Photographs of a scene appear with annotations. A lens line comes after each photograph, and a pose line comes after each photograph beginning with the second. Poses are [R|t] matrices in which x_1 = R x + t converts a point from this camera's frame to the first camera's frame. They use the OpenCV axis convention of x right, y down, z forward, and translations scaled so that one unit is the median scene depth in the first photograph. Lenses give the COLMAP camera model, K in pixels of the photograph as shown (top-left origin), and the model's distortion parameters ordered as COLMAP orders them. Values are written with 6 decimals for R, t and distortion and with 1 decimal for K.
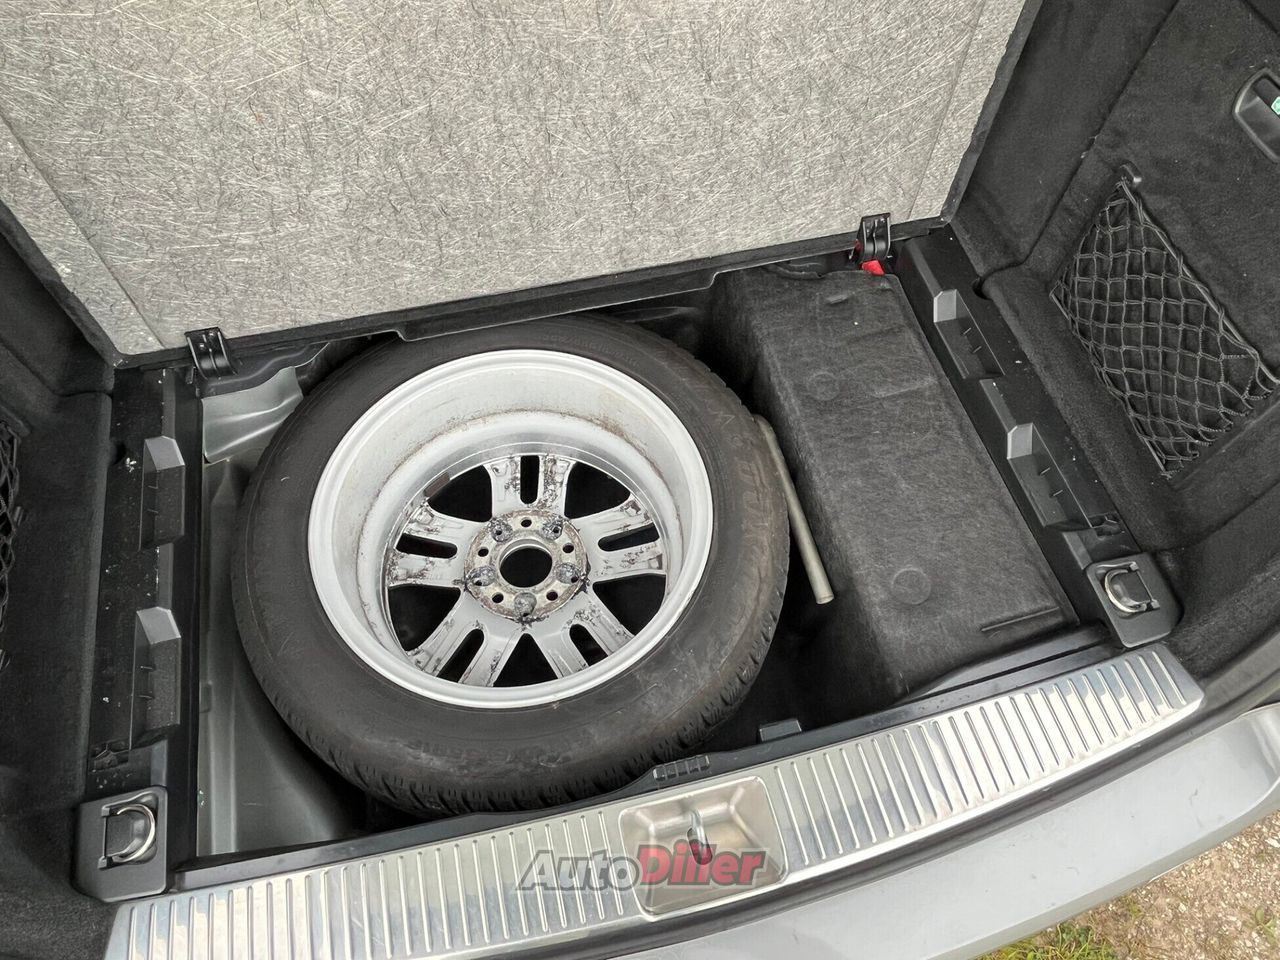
lens RADIAL K [[860.8, 0, 642.6], [0, 860.8, 477.2], [0, 0, 1]] dist [-0.006297, -0.002246]
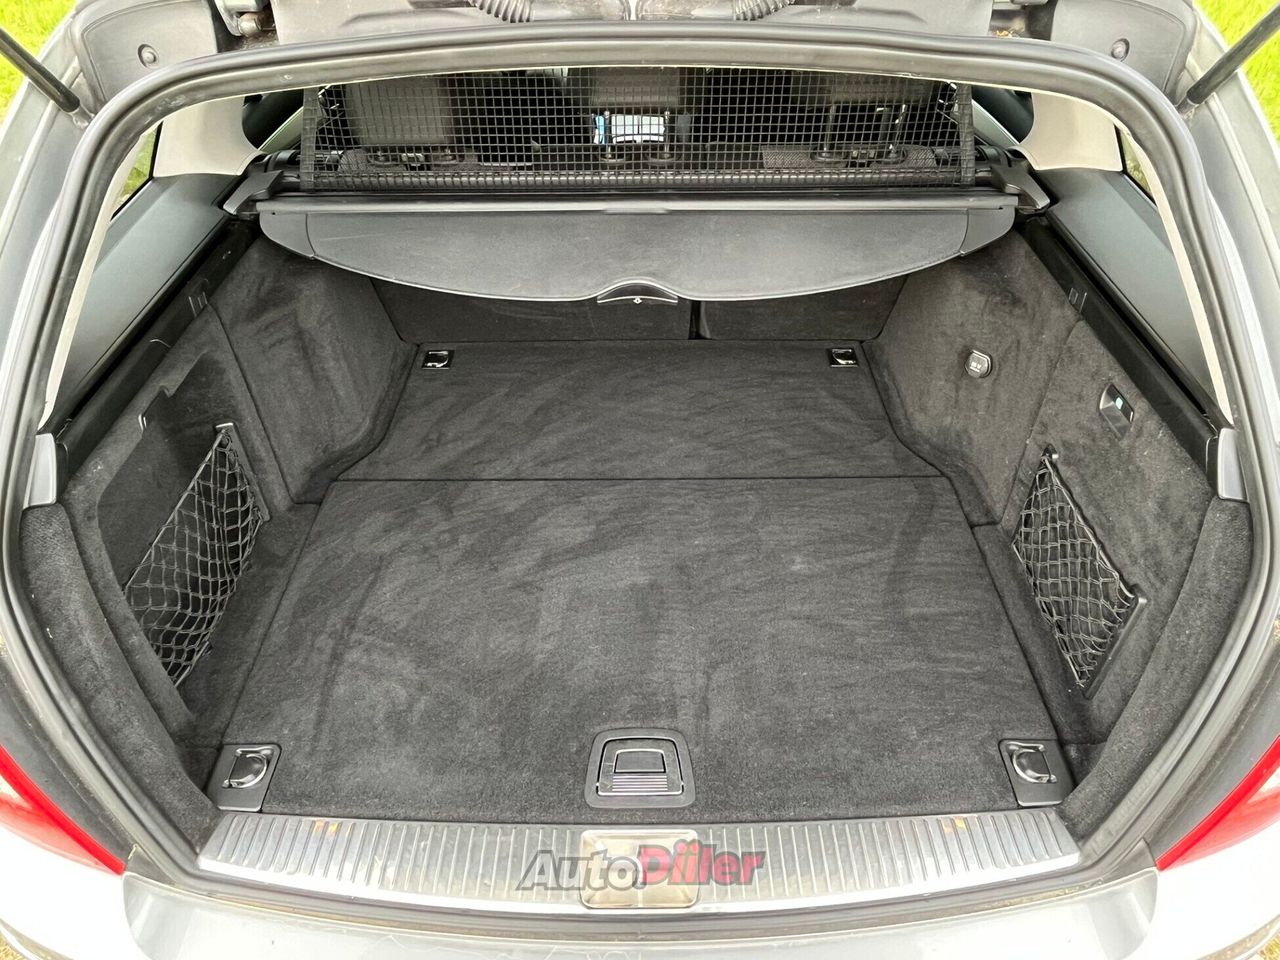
lens RADIAL K [[860.8, 0, 637.7], [0, 860.8, 480.9], [0, 0, 1]] dist [-0.006297, -0.002246]
pose [[0.970724, 0.136121, -0.197905, 0.212919], [-0.195927, 0.925351, -0.324558, 0.267612], [0.138952, 0.353831, 0.924930, -0.347204]]
